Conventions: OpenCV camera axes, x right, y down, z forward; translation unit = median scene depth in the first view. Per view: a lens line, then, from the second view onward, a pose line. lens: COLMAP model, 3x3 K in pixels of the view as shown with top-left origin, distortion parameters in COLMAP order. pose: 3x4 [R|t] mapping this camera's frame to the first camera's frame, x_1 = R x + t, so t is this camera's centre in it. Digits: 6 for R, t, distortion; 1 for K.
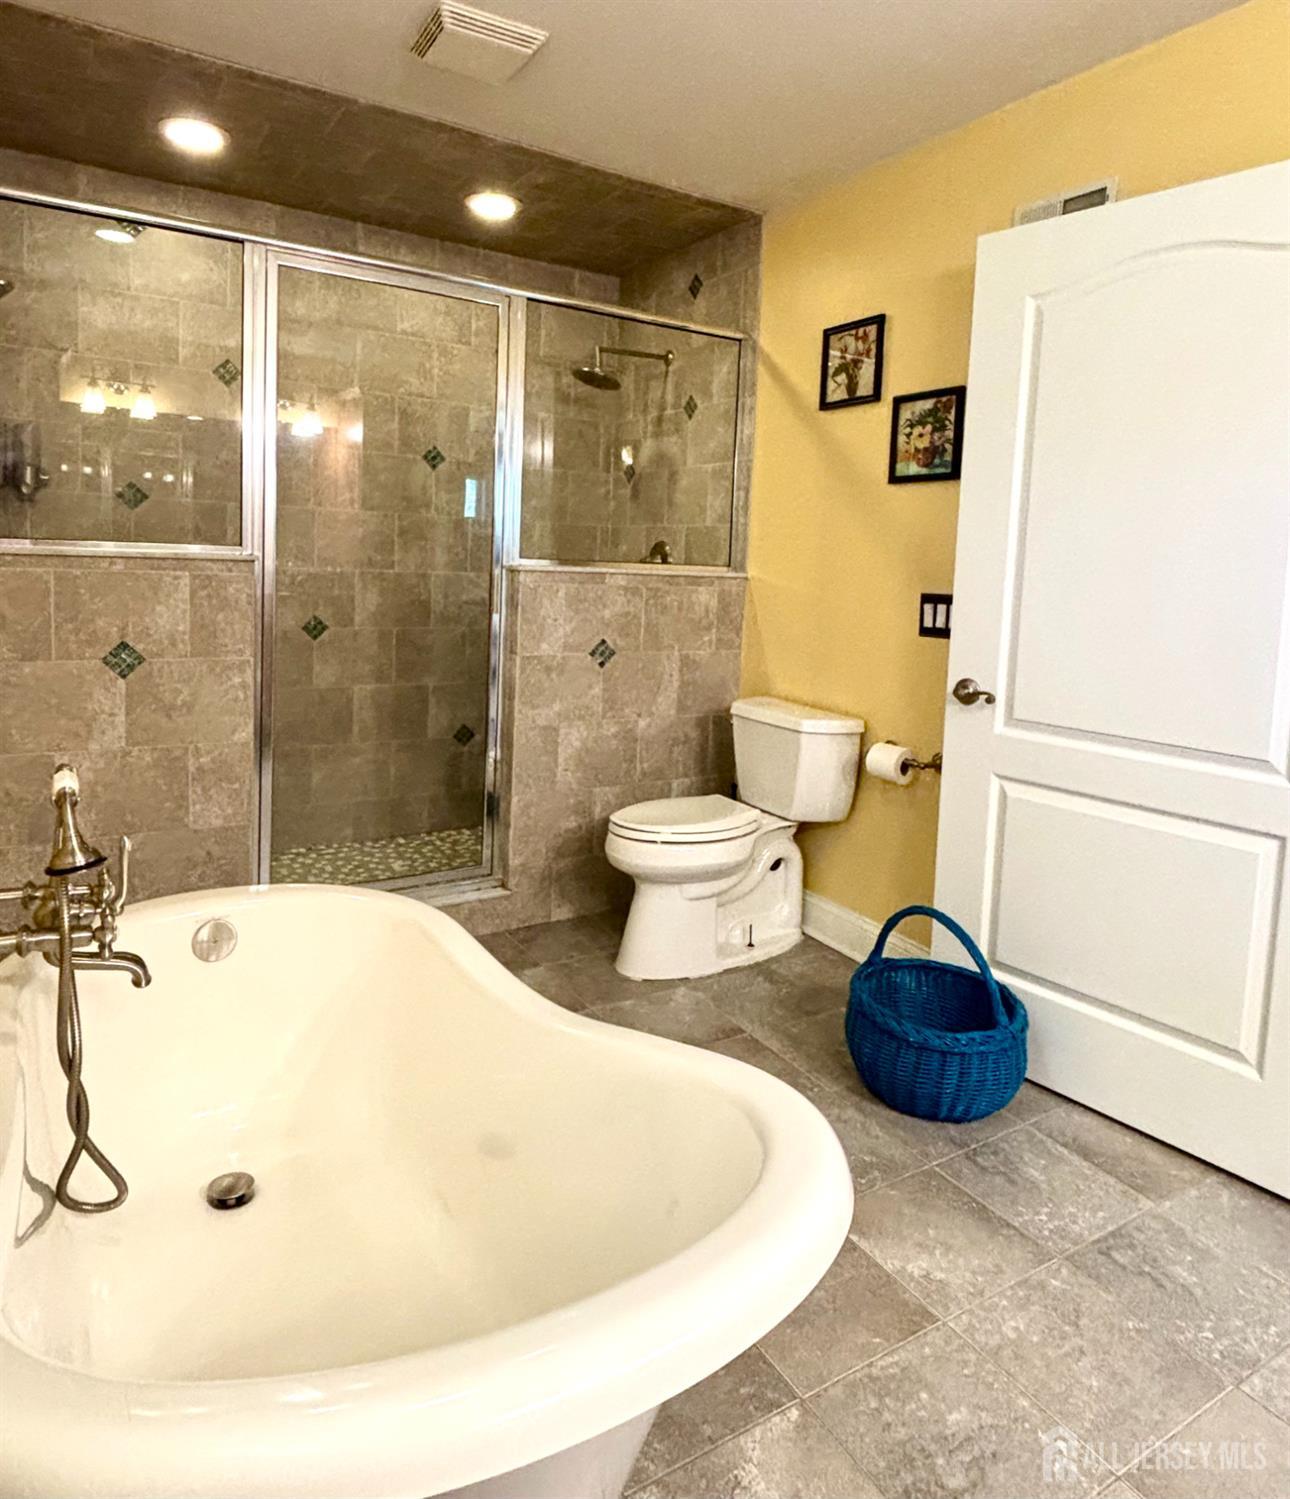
lens RADIAL K [[959.2, 0, 646.5], [0, 959.2, 634.9], [0, 0, 1]] dist [0.040883, -0.051338]
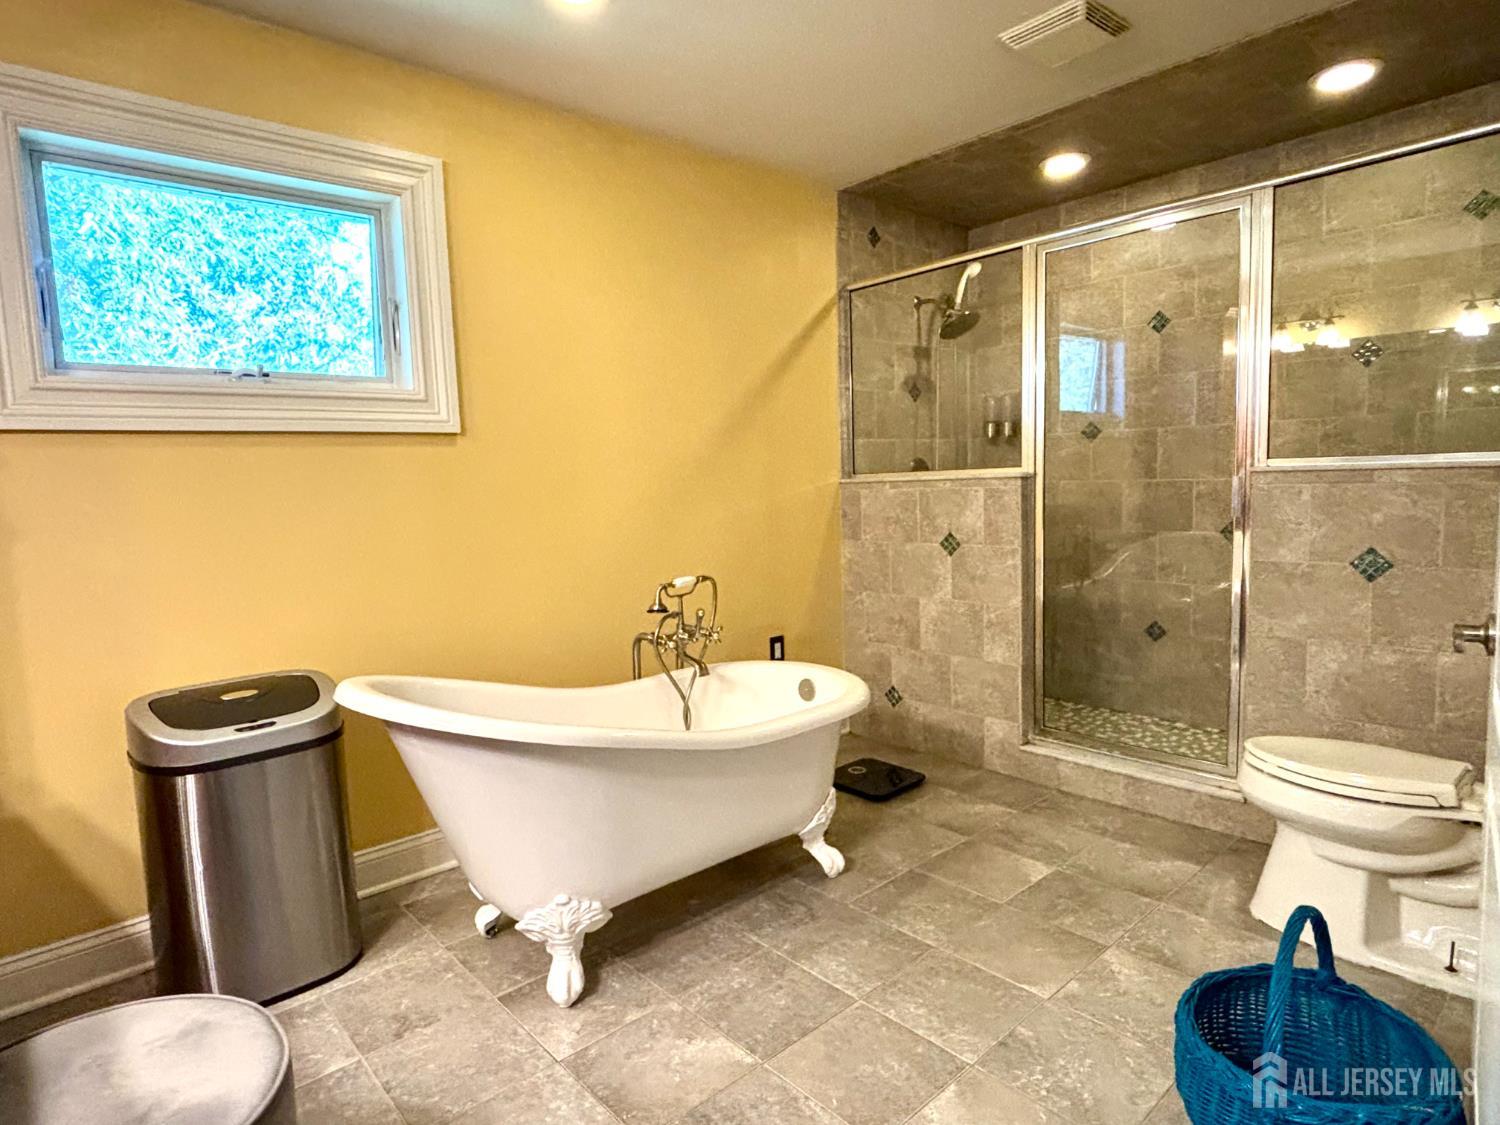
lens RADIAL K [[846.6, 0, 750.0], [0, 846.6, 562.5], [0, 0, 1]] dist [0.024275, -0.000585]
pose [[0.183396, 0.054557, -0.981524, 0.671702], [-0.036772, 0.998141, 0.048610, 0.000259], [0.982351, 0.027178, 0.185061, 0.363953]]
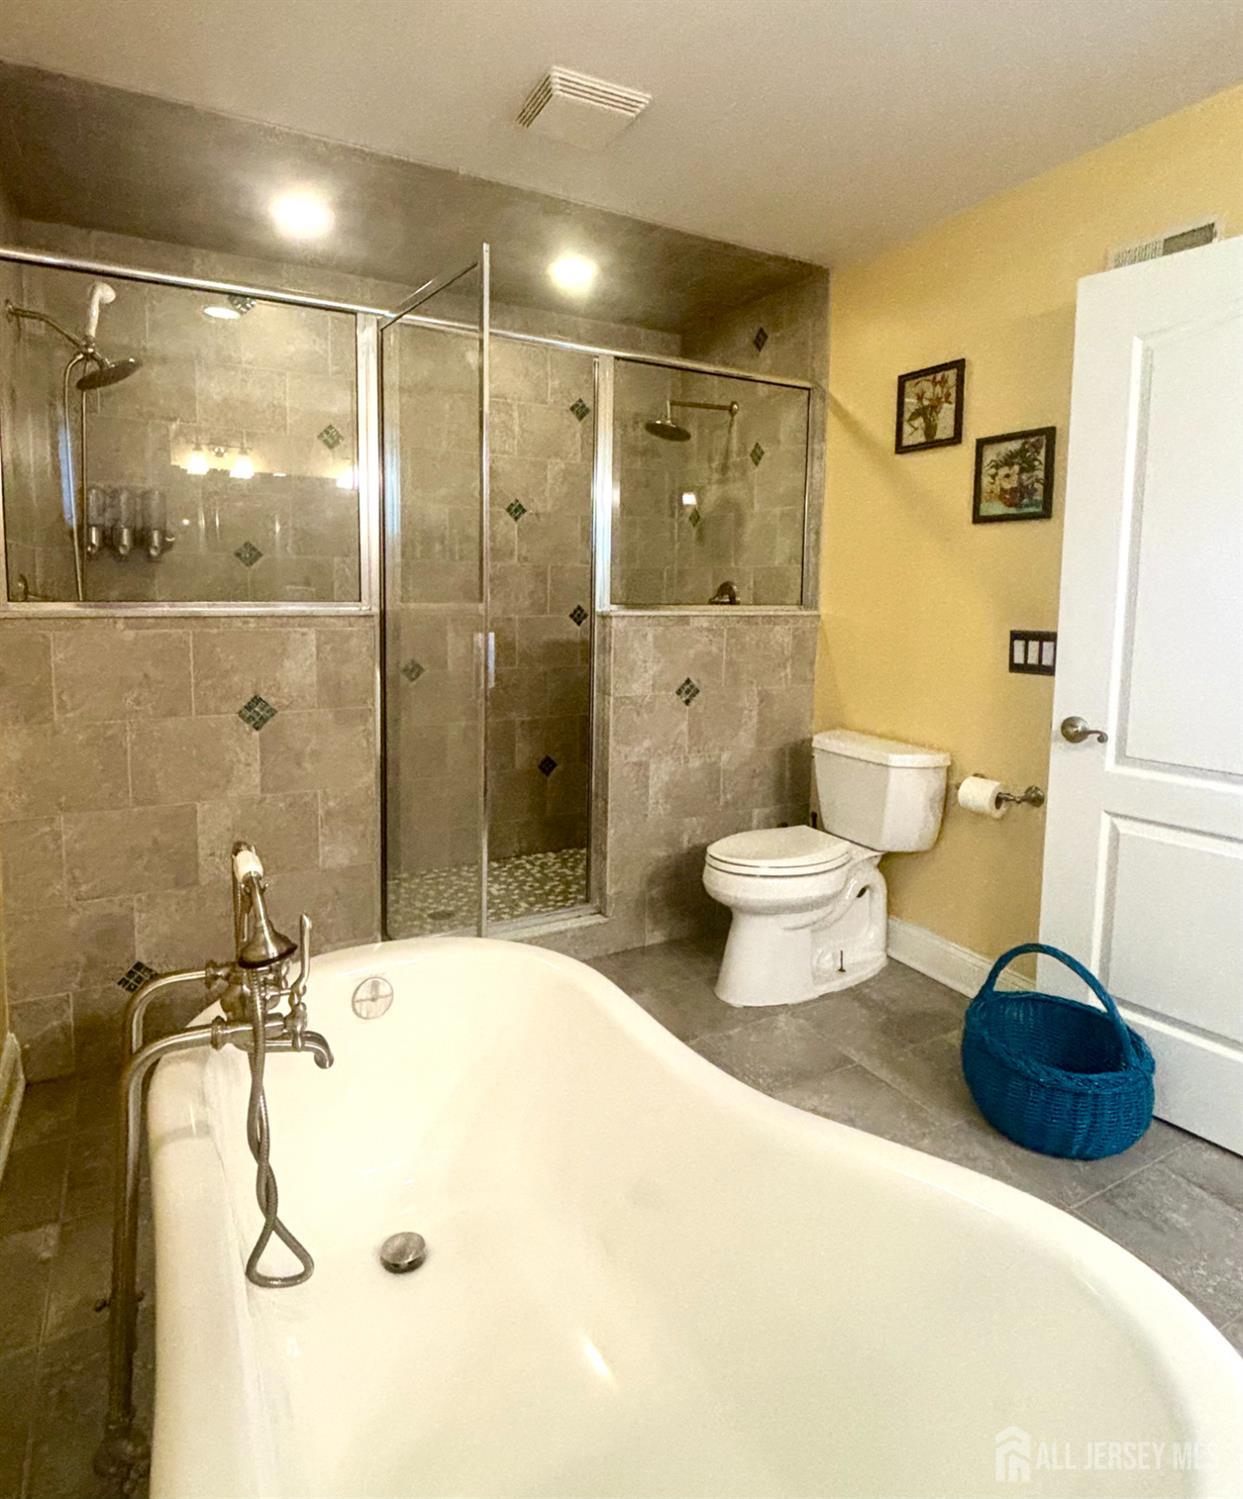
lens RADIAL K [[850.5, 0, 621.9], [0, 850.5, 664.7], [0, 0, 1]] dist [0.035073, -0.050339]
pose [[0.998672, -0.020940, -0.047079, -0.083194], [0.021479, 0.999709, 0.010979, -0.025216], [0.046835, -0.011976, 0.998831, 0.070707]]
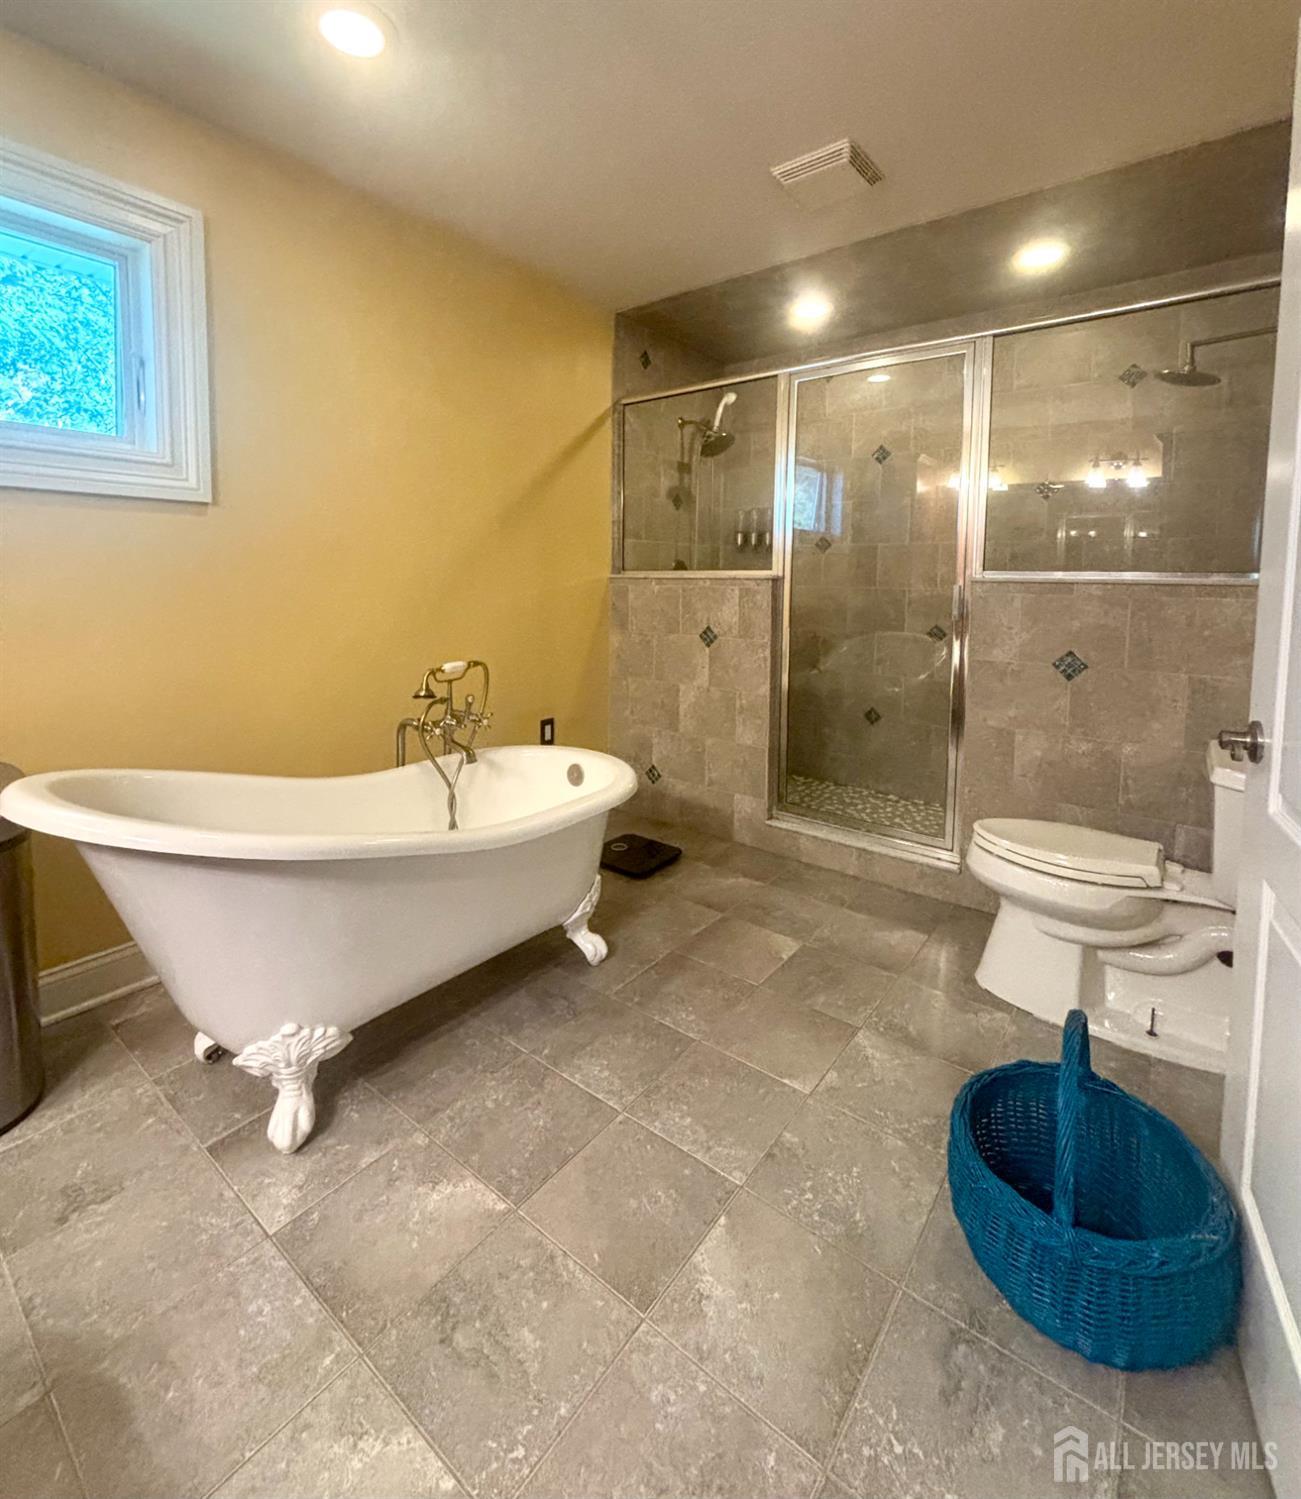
lens RADIAL K [[689.2, 0, 648.9], [0, 689.2, 630.7], [0, 0, 1]] dist [-0.000311, -0.000432]
pose [[0.350217, 0.037096, -0.935934, 0.519182], [-0.071015, 0.997391, 0.012959, 0.005308], [0.933973, 0.061927, 0.351937, 0.397635]]
